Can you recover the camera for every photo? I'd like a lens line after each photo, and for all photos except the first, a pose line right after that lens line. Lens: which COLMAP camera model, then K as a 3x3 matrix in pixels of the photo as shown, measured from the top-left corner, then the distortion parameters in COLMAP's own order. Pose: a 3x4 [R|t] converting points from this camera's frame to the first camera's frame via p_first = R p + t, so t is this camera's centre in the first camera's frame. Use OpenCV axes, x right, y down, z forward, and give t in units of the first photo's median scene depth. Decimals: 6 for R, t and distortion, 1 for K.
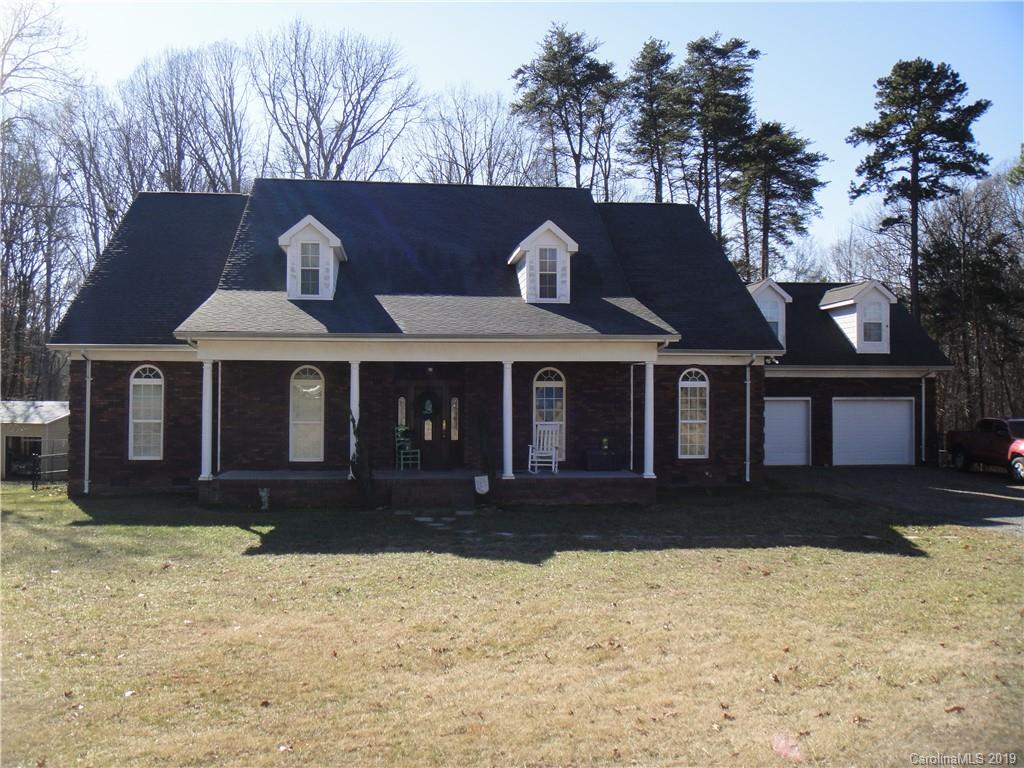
lens RADIAL K [[991.1, 0, 511.7], [0, 991.1, 381.0], [0, 0, 1]] dist [0.009685, 0.000000]
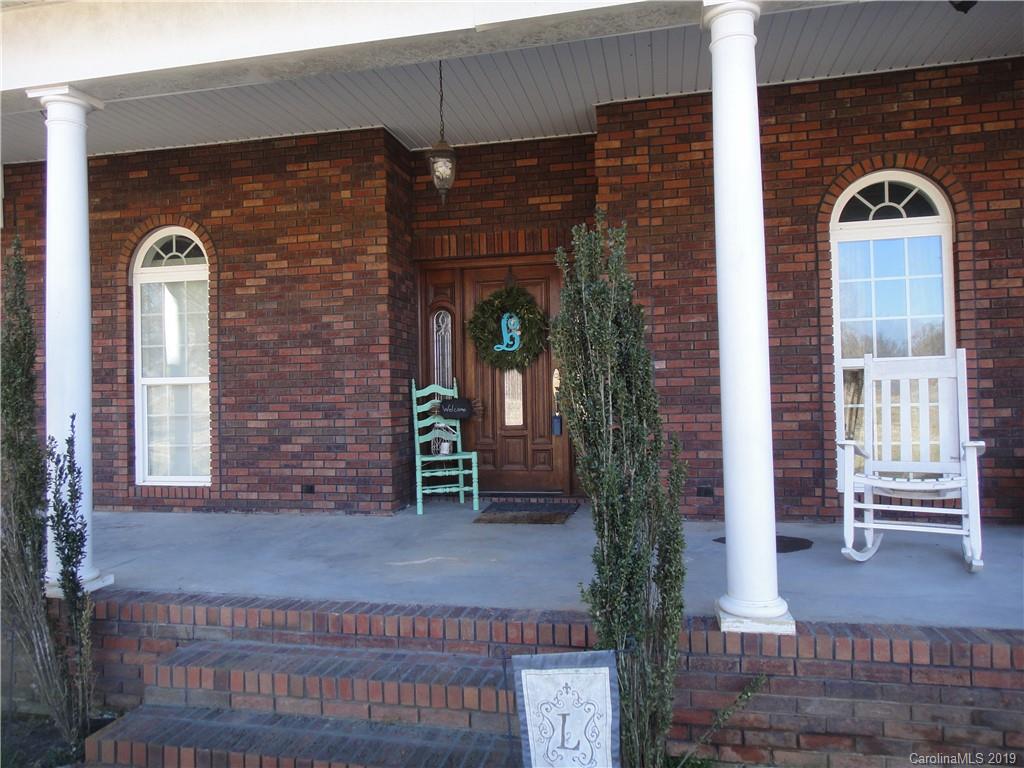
lens RADIAL K [[708.0, 0, 514.0], [0, 708.0, 384.3], [0, 0, 1]] dist [0.002134, 0.000940]
pose [[0.947669, -0.029953, -0.317846, -0.000650], [0.028365, 0.999551, -0.009624, 0.034702], [0.317991, 0.000104, 0.948094, 0.557540]]
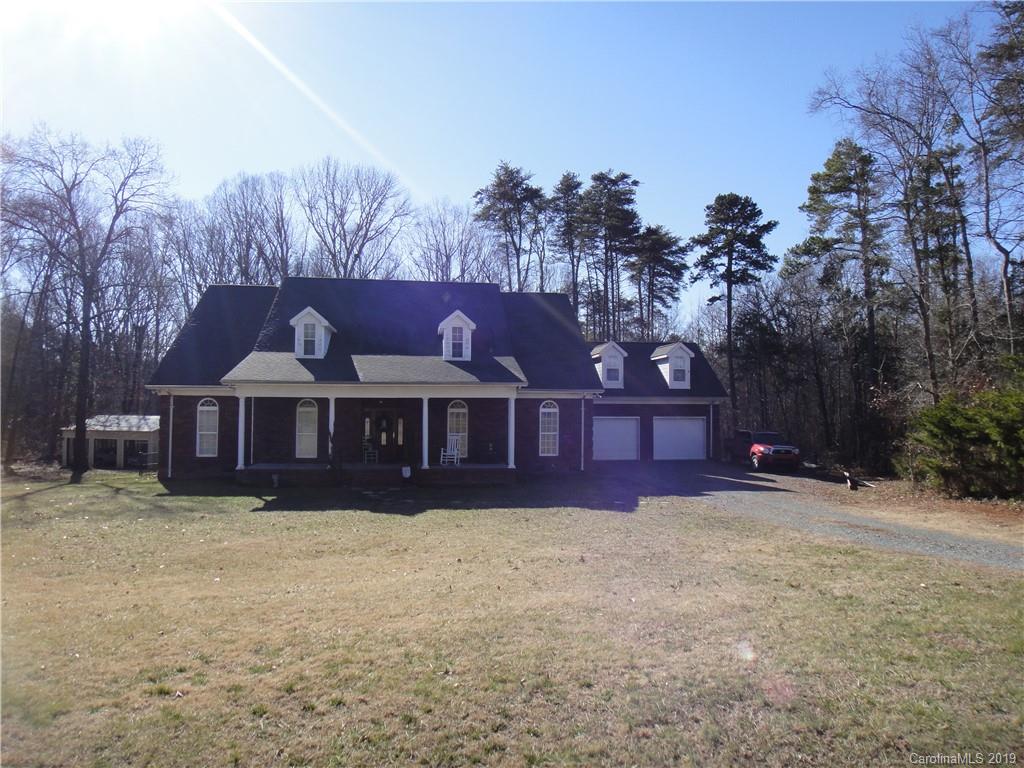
lens RADIAL K [[708.0, 0, 512.9], [0, 708.0, 392.2], [0, 0, 1]] dist [0.002134, 0.000940]
pose [[0.999658, 0.002799, 0.026005, 0.071497], [-0.002582, 0.999961, -0.008390, -0.012423], [-0.026027, 0.008319, 0.999627, -0.121035]]
